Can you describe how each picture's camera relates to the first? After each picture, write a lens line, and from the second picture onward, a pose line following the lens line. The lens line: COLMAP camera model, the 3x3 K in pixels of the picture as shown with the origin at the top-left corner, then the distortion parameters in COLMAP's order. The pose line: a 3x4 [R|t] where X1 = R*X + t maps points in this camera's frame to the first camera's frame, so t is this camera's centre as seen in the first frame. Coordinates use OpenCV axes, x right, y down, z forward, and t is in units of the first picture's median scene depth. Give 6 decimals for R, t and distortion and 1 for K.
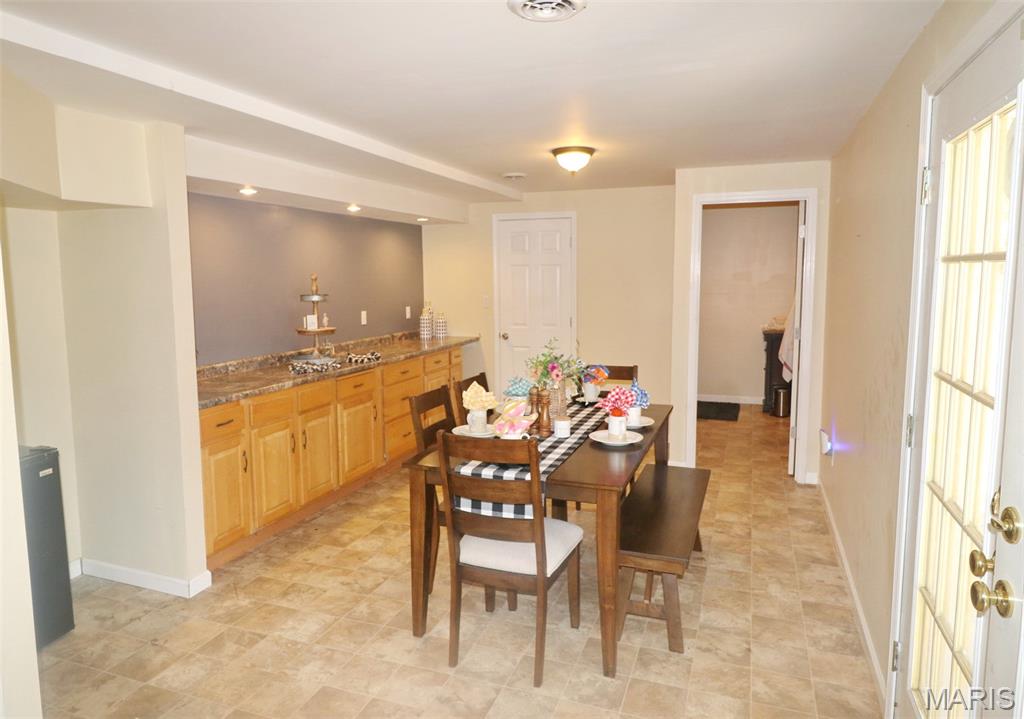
lens RADIAL K [[664.1, 0, 510.5], [0, 664.1, 357.4], [0, 0, 1]] dist [0.005431, 0.009326]
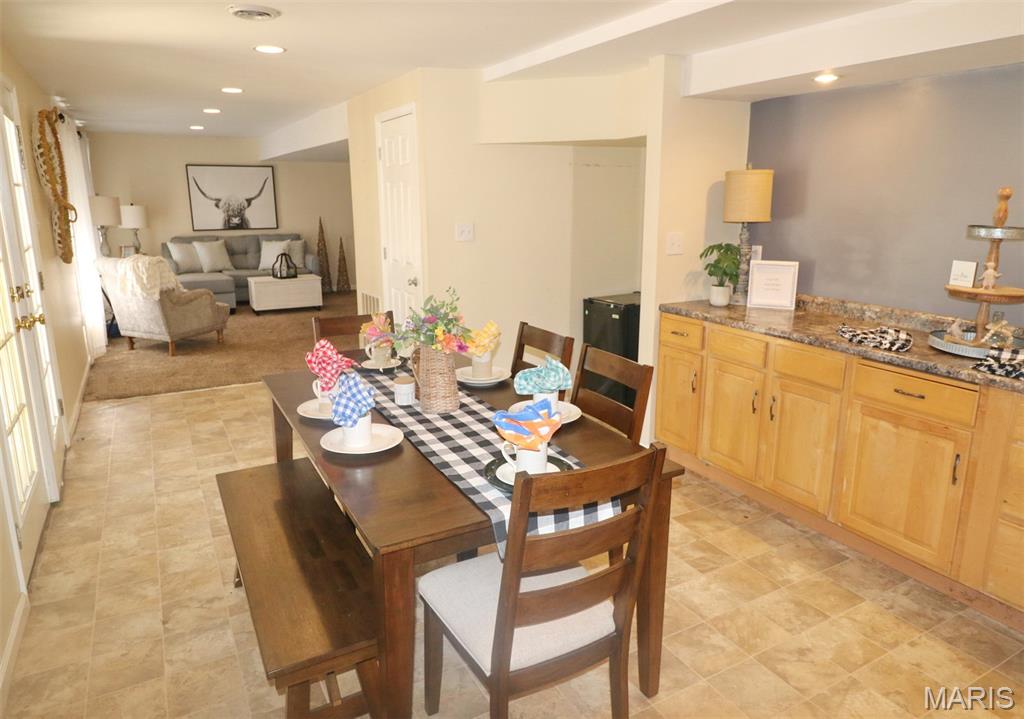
lens RADIAL K [[664.1, 0, 497.4], [0, 664.1, 326.7], [0, 0, 1]] dist [0.005431, 0.009326]
pose [[-0.664935, 0.158001, -0.729998, 0.444446], [-0.089482, 0.953478, 0.287877, -0.157434], [0.741522, 0.256741, -0.619863, 1.215615]]
